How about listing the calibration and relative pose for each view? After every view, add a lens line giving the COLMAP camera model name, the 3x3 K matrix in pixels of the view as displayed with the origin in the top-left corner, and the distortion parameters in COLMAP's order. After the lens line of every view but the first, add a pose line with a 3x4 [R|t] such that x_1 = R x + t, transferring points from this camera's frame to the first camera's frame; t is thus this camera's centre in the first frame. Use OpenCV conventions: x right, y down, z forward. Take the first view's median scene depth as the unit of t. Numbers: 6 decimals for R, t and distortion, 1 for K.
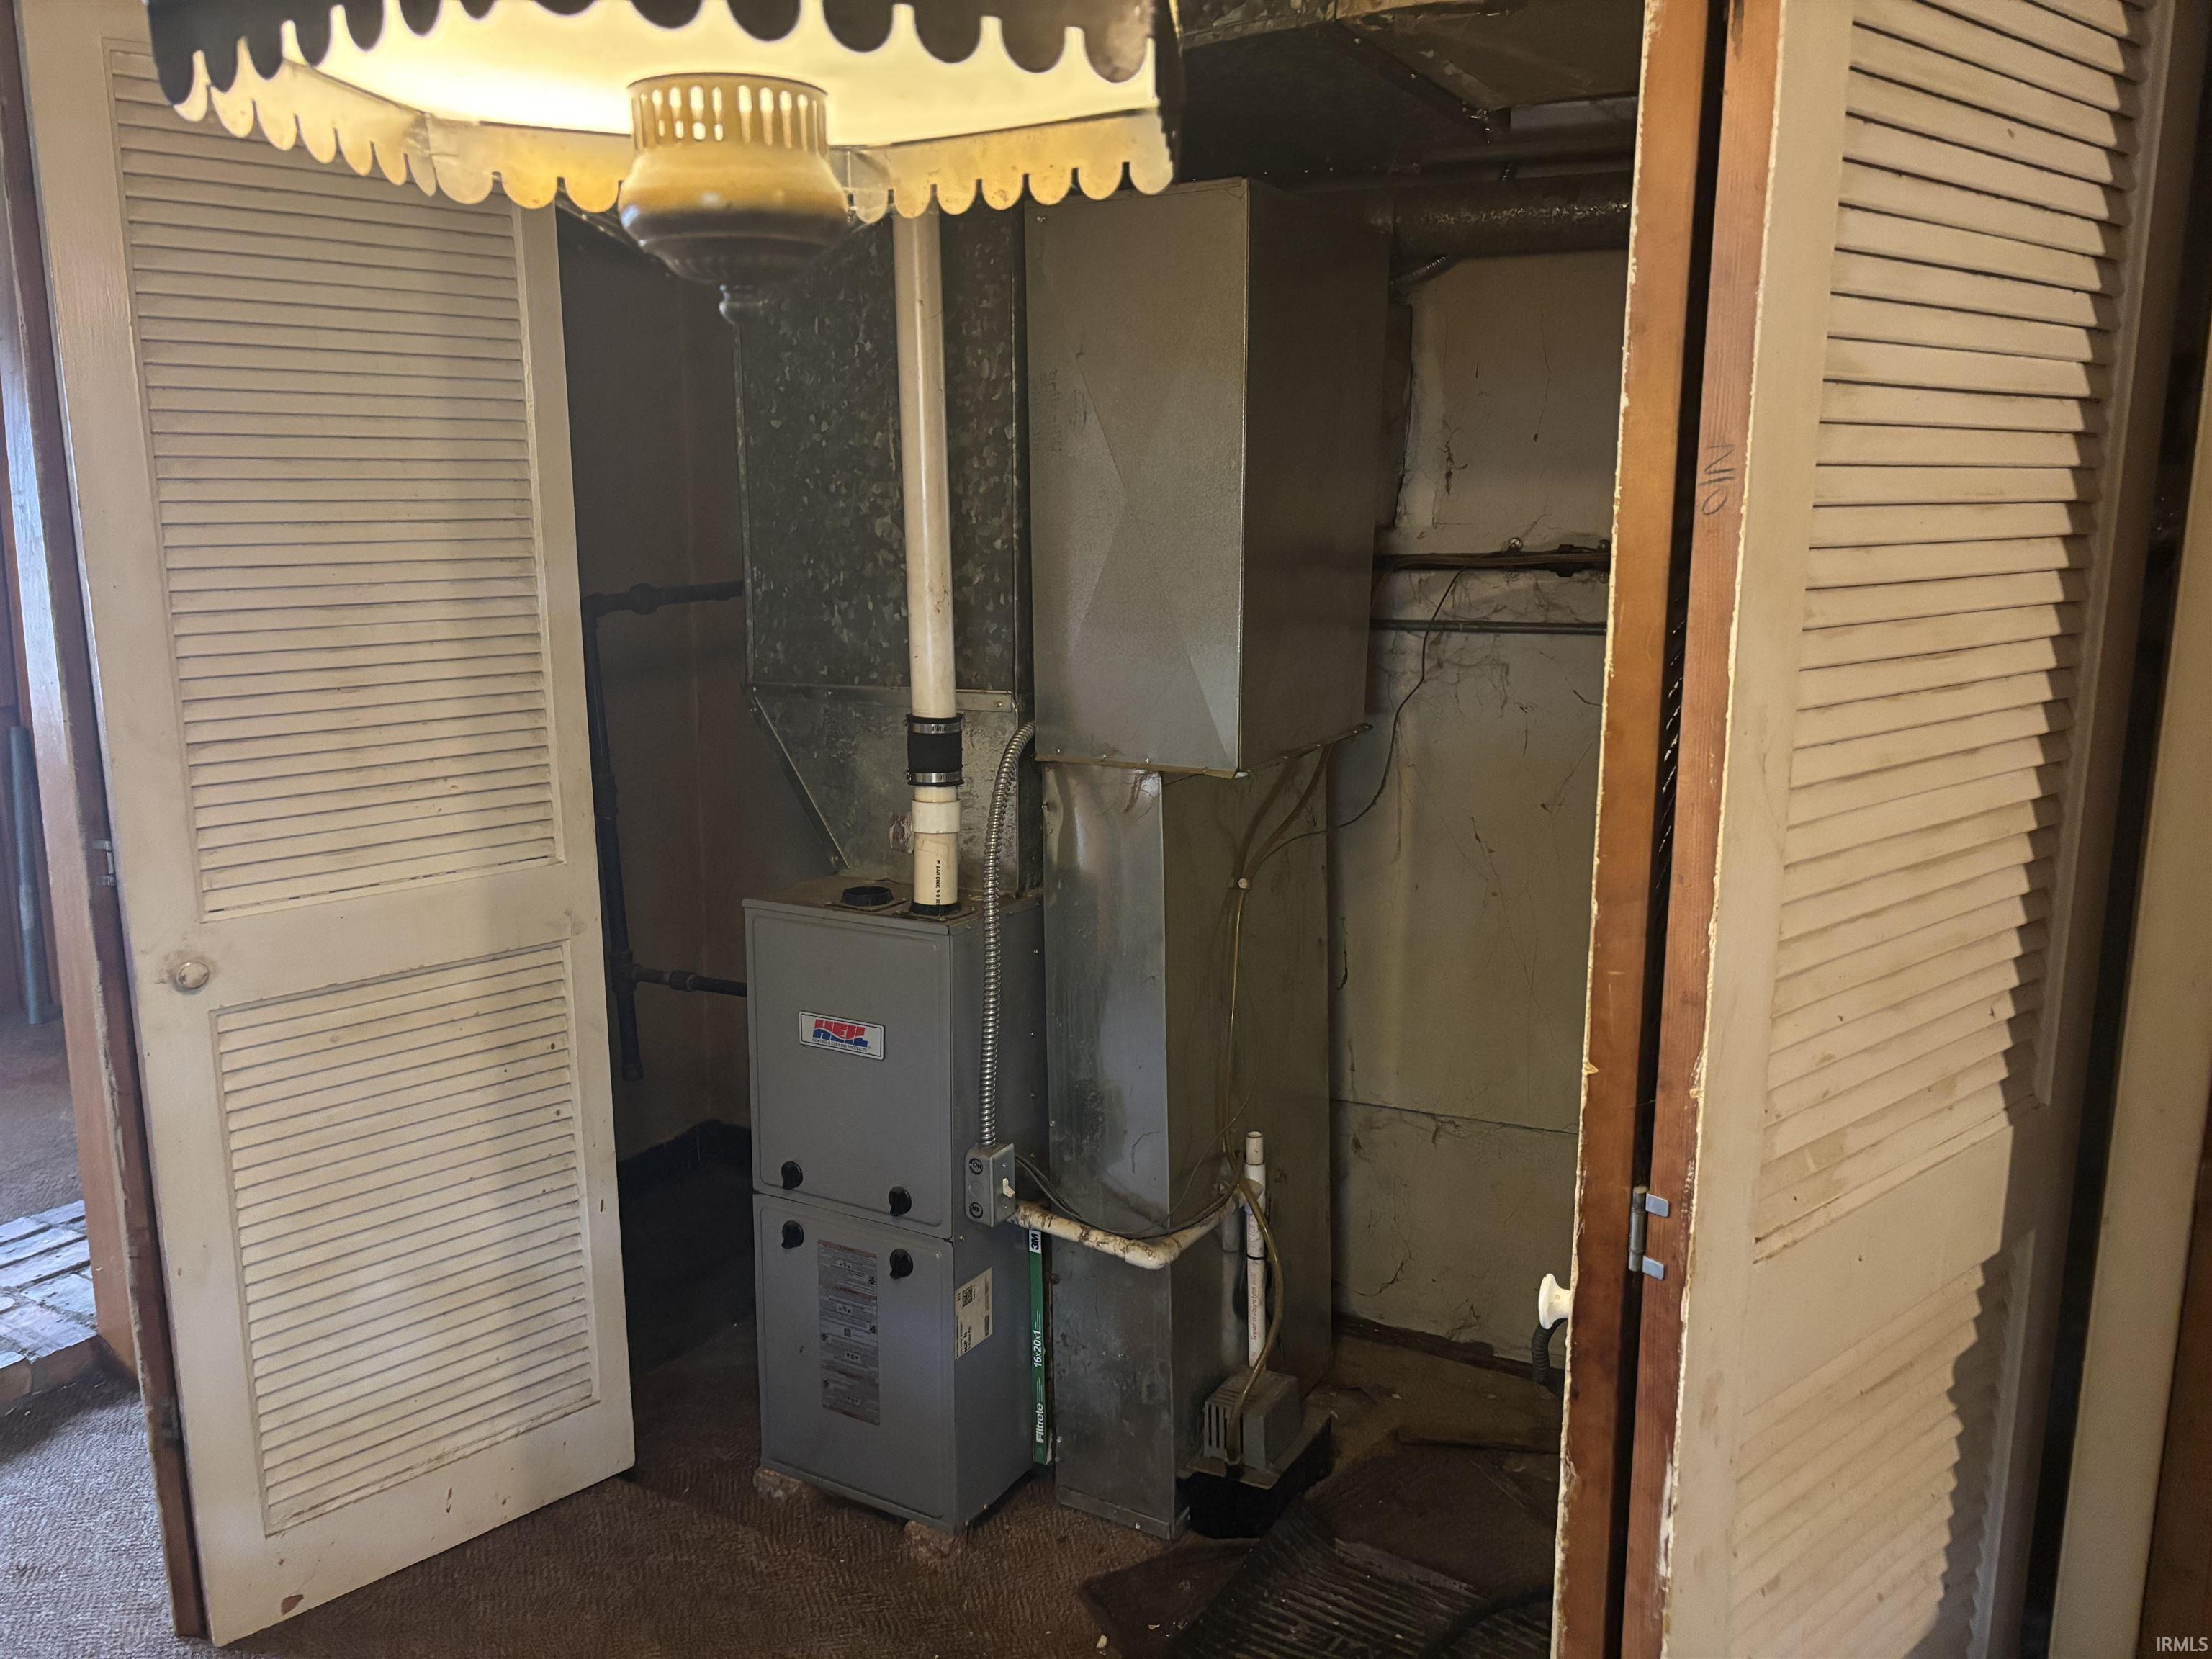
lens RADIAL K [[1671.9, 0, 1118.0], [0, 1671.9, 832.6], [0, 0, 1]] dist [0.081408, -0.089560]
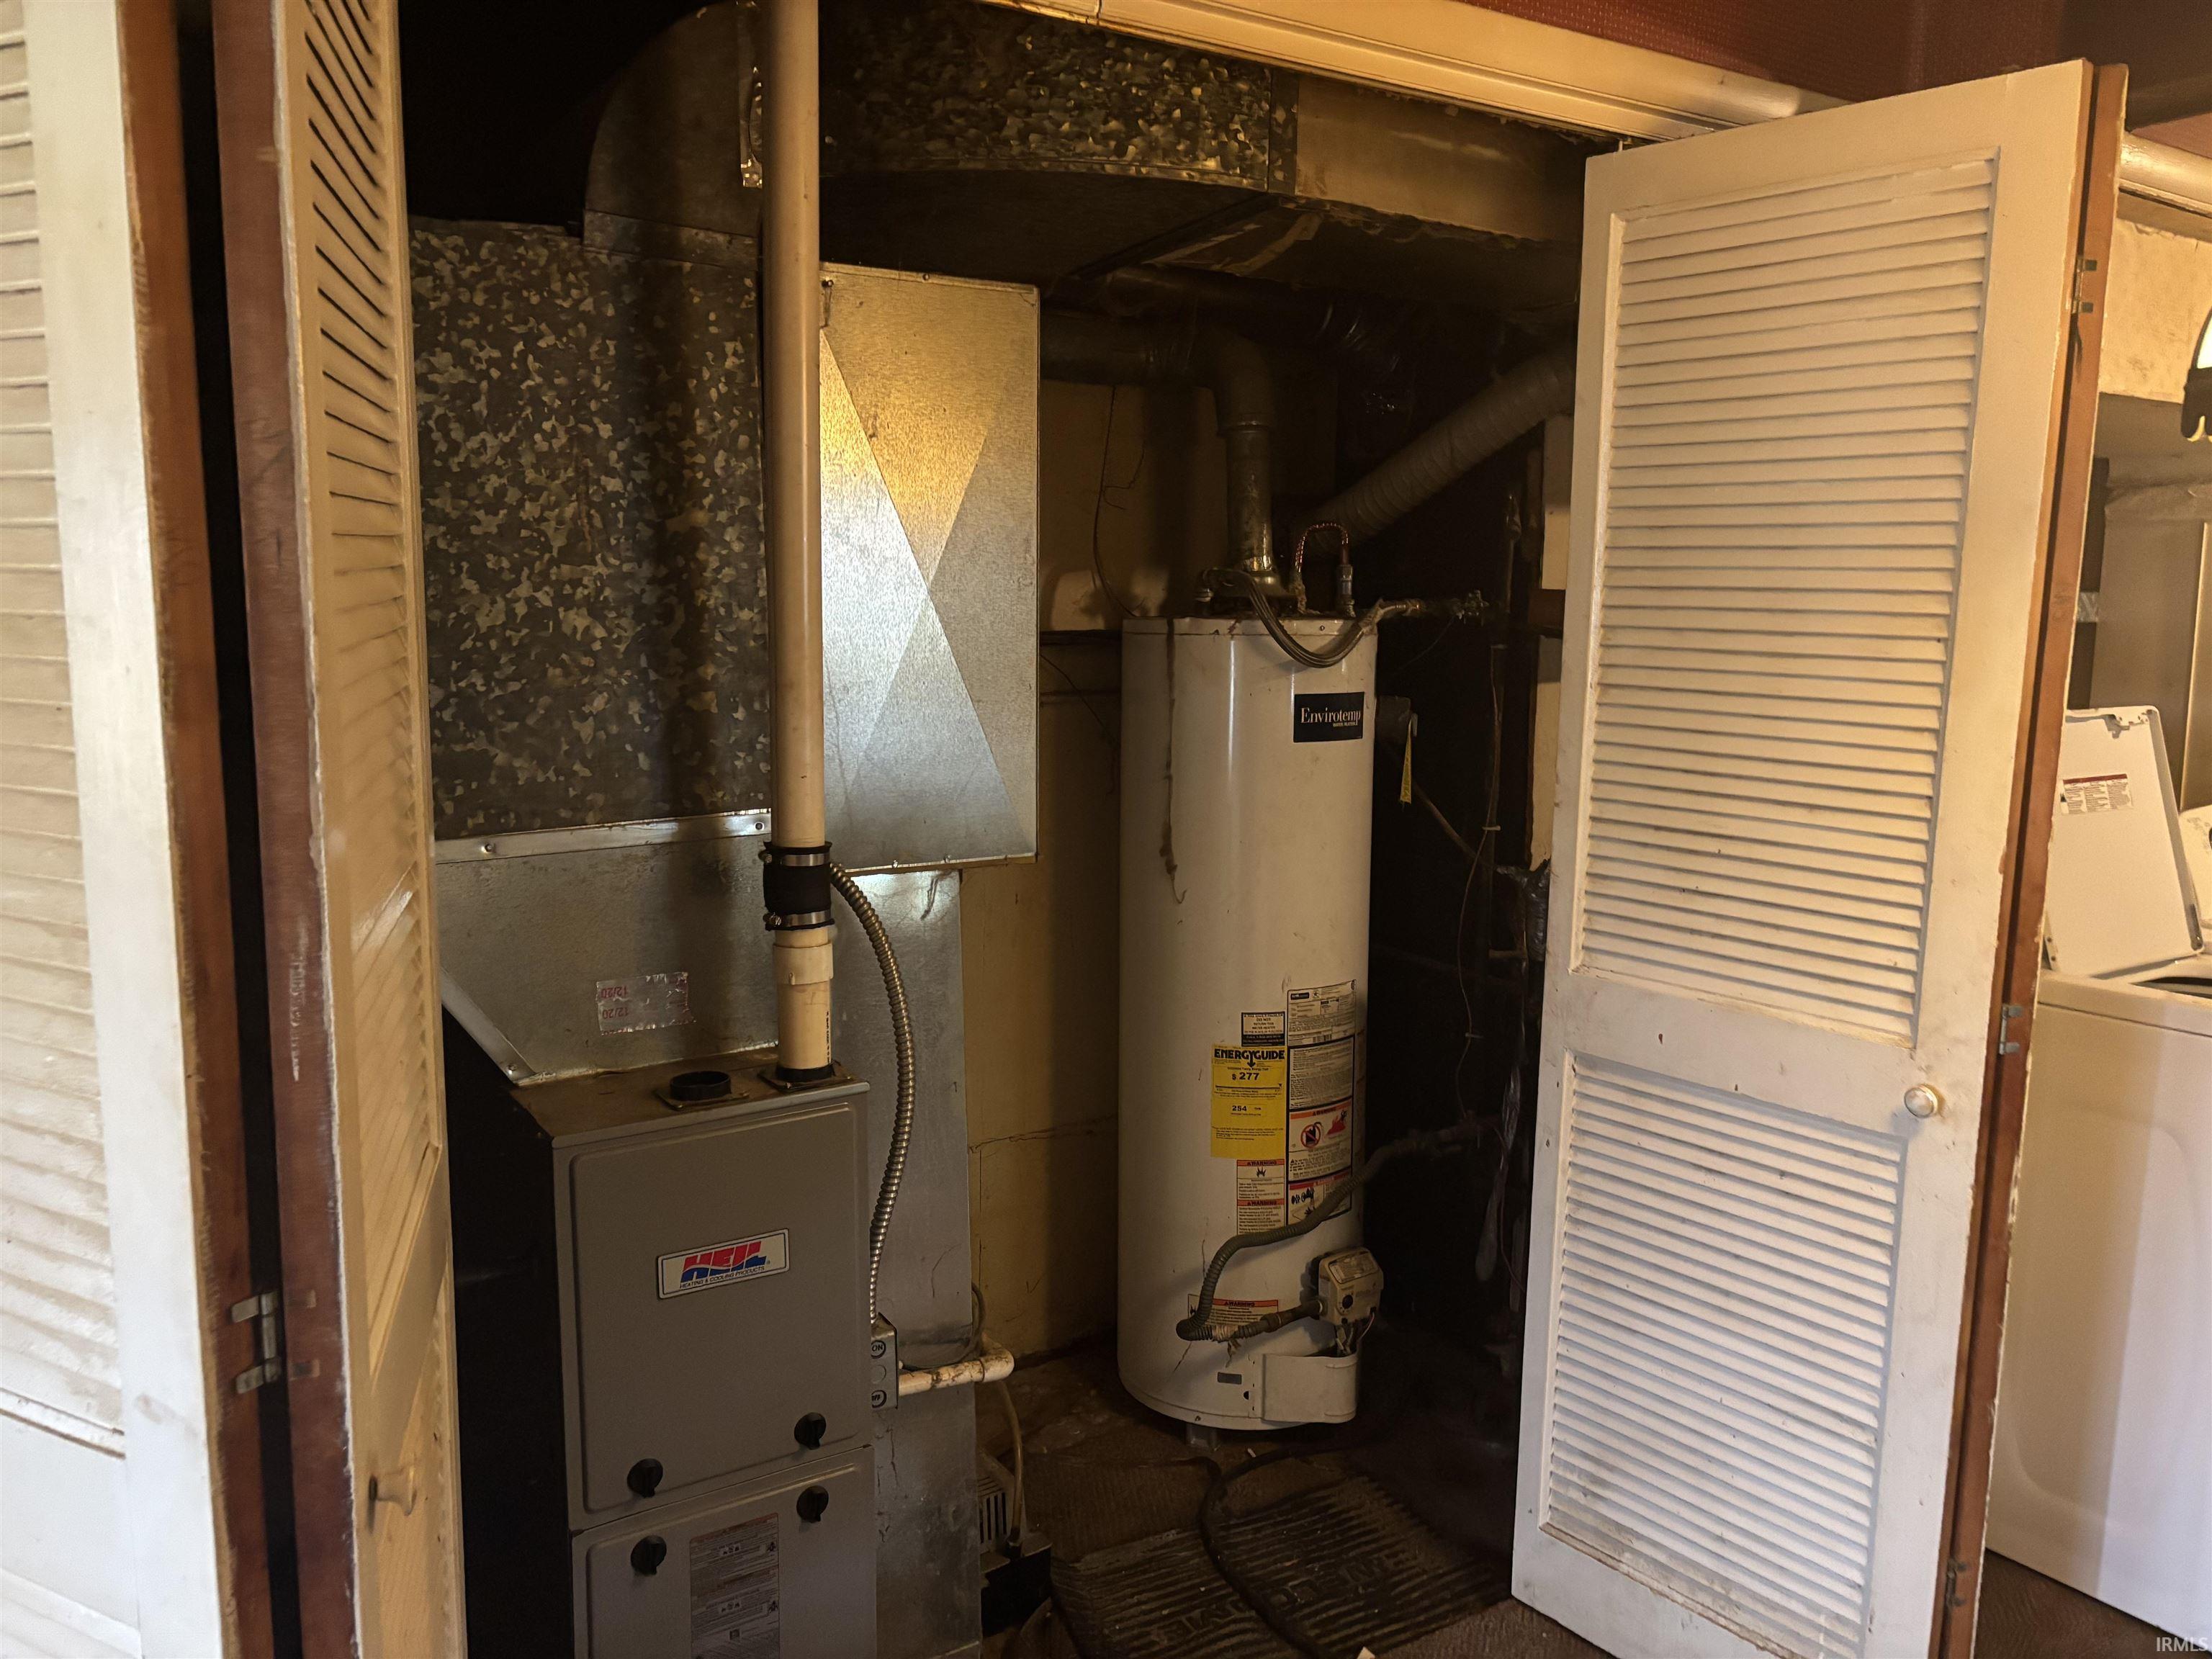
lens RADIAL K [[1663.9, 0, 1098.8], [0, 1663.9, 831.0], [0, 0, 1]] dist [-0.003407, 0.000879]
pose [[0.473729, -0.133127, 0.870550, -0.740975], [0.158191, 0.985294, 0.064591, -0.103521], [-0.866347, 0.107115, 0.487822, 0.445363]]
